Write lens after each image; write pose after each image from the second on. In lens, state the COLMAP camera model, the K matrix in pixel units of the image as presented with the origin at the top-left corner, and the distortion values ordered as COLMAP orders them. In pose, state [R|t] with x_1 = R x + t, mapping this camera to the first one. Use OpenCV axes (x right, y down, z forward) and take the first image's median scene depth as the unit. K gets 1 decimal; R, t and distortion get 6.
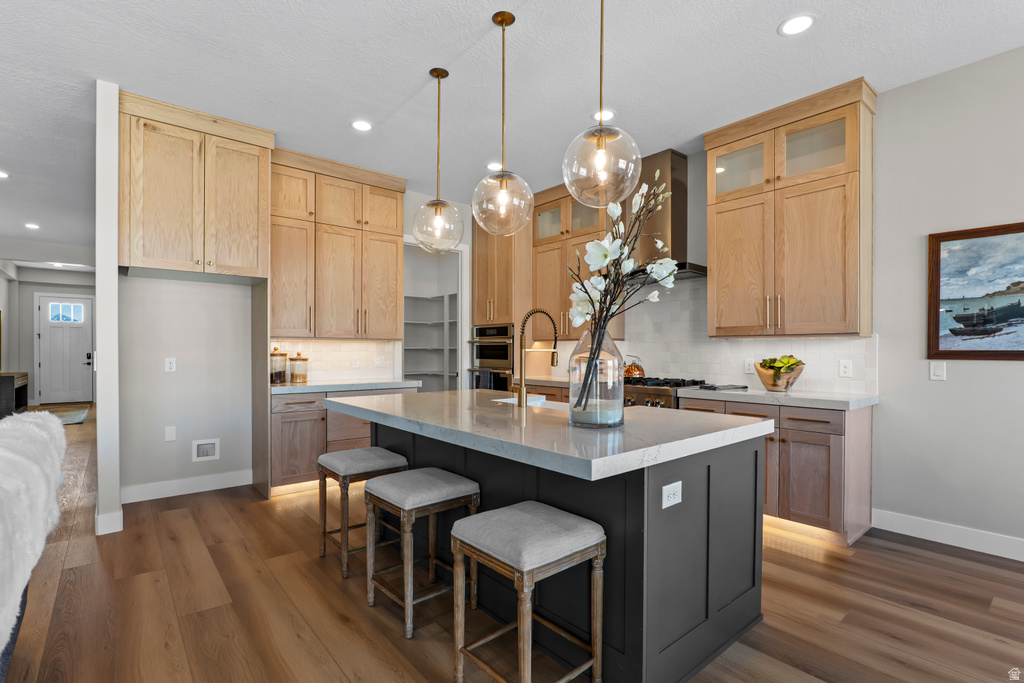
lens RADIAL K [[483.1, 0, 510.3], [0, 483.1, 354.4], [0, 0, 1]] dist [-0.025297, 0.007374]
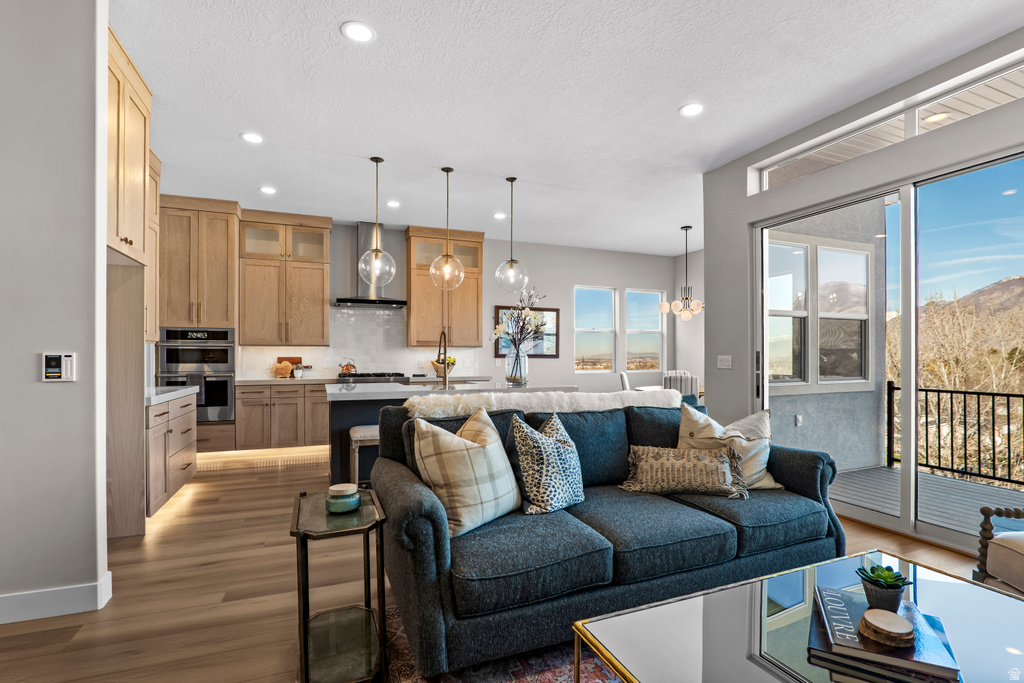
lens RADIAL K [[483.1, 0, 510.3], [0, 483.1, 354.4], [0, 0, 1]] dist [-0.025297, 0.007374]
pose [[0.308389, 0.000554, 0.951260, -1.202804], [0.009344, 0.999950, -0.003612, 0.002083], [-0.951214, 0.010003, 0.308368, 0.161106]]
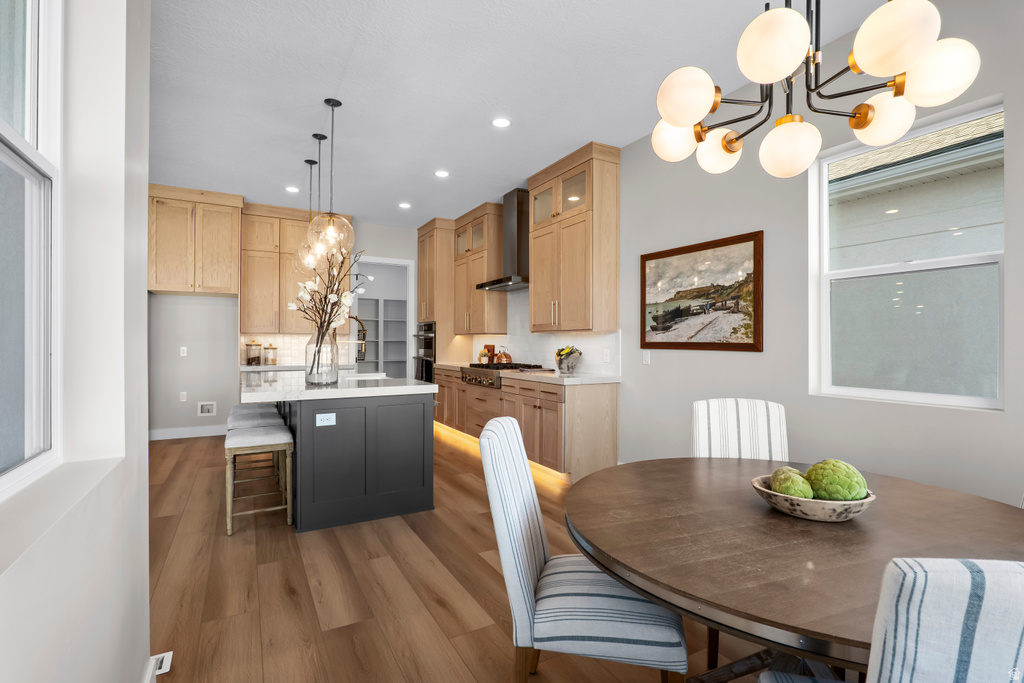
lens RADIAL K [[475.6, 0, 512.0], [0, 475.6, 341.5], [0, 0, 1]] dist [-0.016617, 0.003603]
pose [[0.983296, 0.000049, -0.182012, 0.659147], [-0.001958, 0.999945, -0.010310, 0.003782], [0.182001, 0.010494, 0.983242, -0.321614]]
